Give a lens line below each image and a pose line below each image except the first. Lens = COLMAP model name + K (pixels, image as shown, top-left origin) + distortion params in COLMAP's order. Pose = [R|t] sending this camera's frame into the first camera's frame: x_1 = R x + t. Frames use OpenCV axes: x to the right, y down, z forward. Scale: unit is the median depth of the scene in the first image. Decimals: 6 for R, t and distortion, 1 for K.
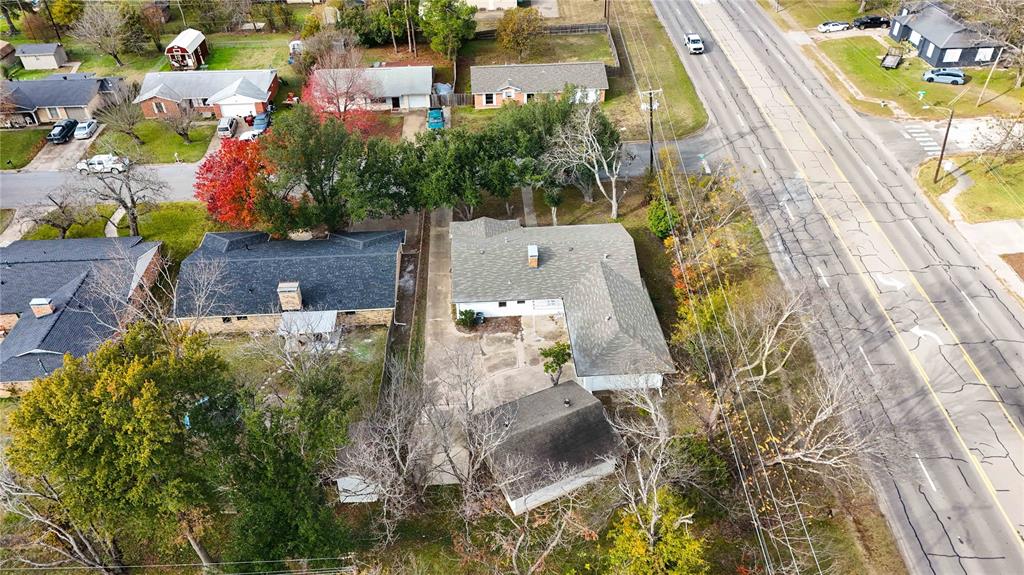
lens RADIAL K [[744.8, 0, 512.0], [0, 744.8, 287.5], [0, 0, 1]] dist [0.093178, -0.082529]
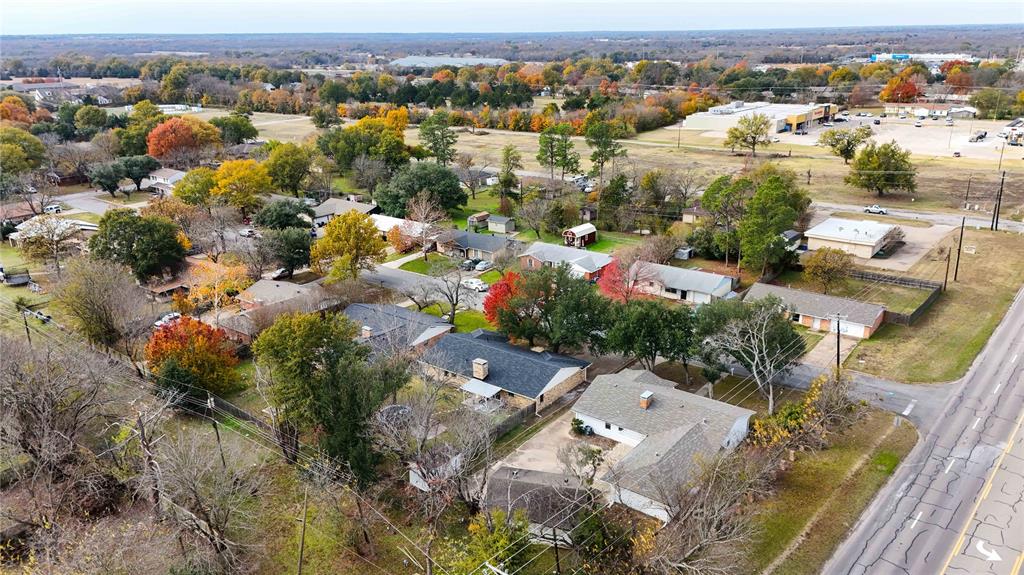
lens RADIAL K [[744.8, 0, 512.0], [0, 744.8, 287.5], [0, 0, 1]] dist [0.093178, -0.082529]
pose [[0.760207, 0.212135, -0.614071, 0.400729], [-0.388777, 0.905815, -0.168378, 0.058474], [0.520516, 0.366739, 0.771081, -0.090400]]
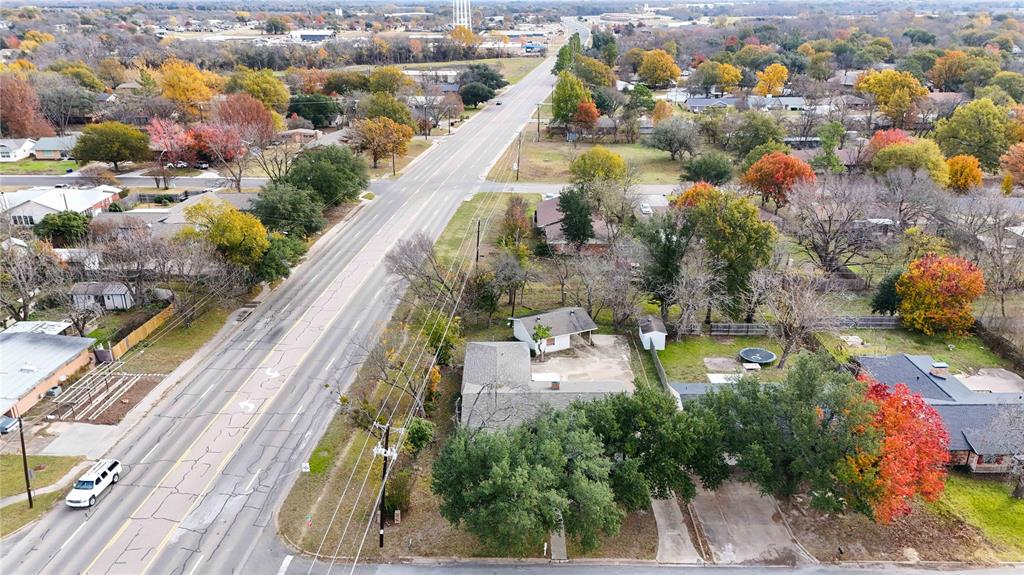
lens RADIAL K [[744.8, 0, 512.0], [0, 744.8, 287.5], [0, 0, 1]] dist [0.093178, -0.082529]
pose [[-0.998569, -0.005395, 0.053200, 0.023914], [0.042525, 0.523046, 0.851243, -0.761993], [-0.032419, 0.852288, -0.522068, 1.023951]]
